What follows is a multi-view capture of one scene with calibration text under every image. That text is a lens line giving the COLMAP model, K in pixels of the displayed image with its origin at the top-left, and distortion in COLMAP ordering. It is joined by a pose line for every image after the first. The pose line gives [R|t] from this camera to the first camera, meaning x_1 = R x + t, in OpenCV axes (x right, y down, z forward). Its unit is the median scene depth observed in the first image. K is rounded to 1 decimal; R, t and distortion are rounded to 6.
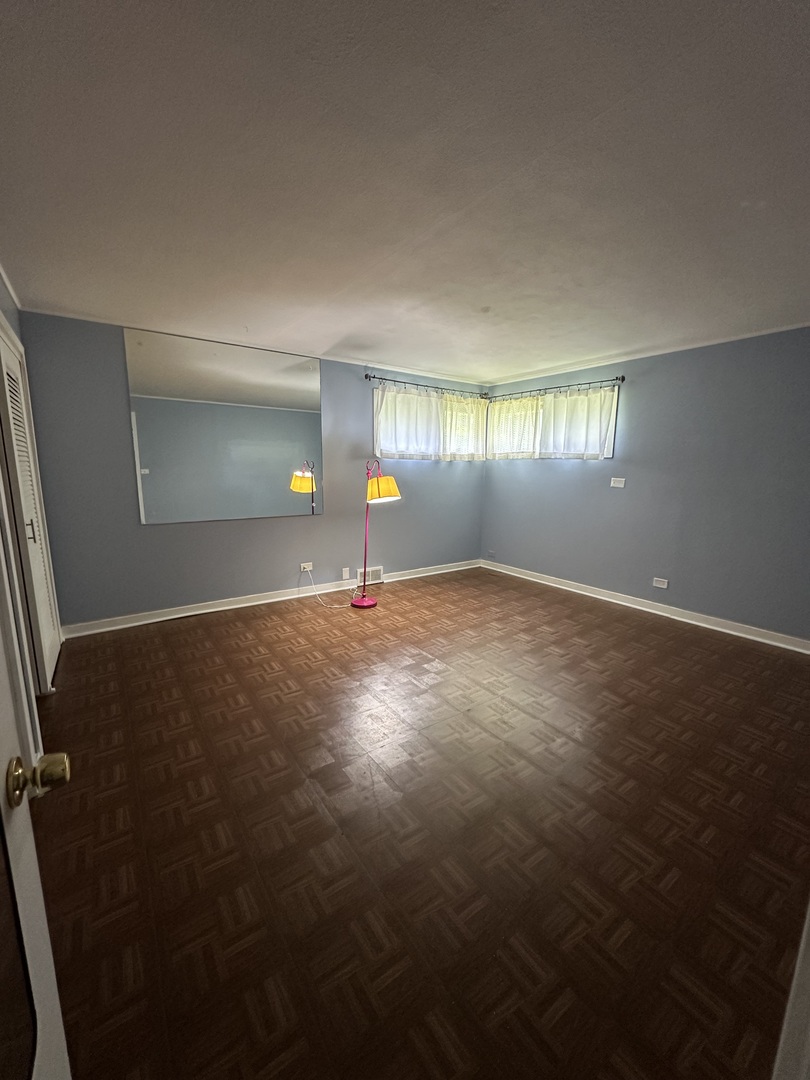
lens RADIAL K [[430.7, 0, 405.1], [0, 430.7, 537.7], [0, 0, 1]] dist [0.000748, -0.000022]
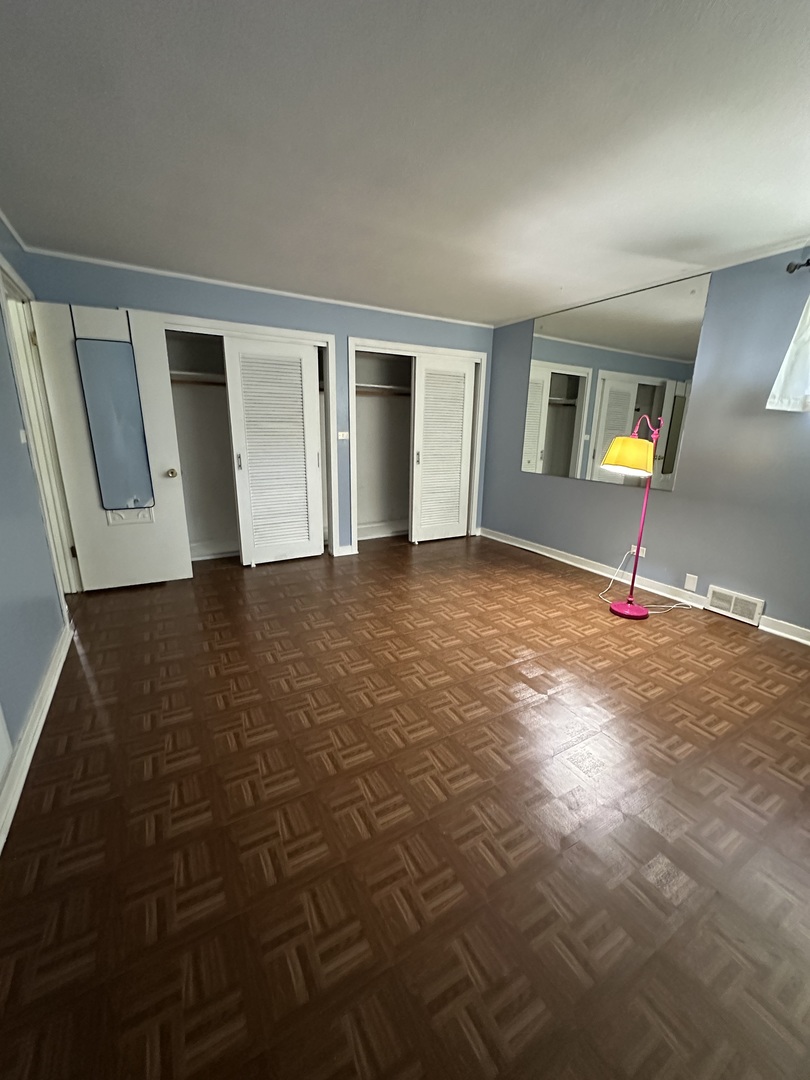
lens RADIAL K [[430.7, 0, 404.2], [0, 430.7, 543.7], [0, 0, 1]] dist [0.000748, -0.000022]
pose [[-0.097991, 0.250026, -0.963268, 0.651748], [-0.177990, 0.947916, 0.264148, -0.091002], [0.979141, 0.197336, -0.048385, 0.633839]]
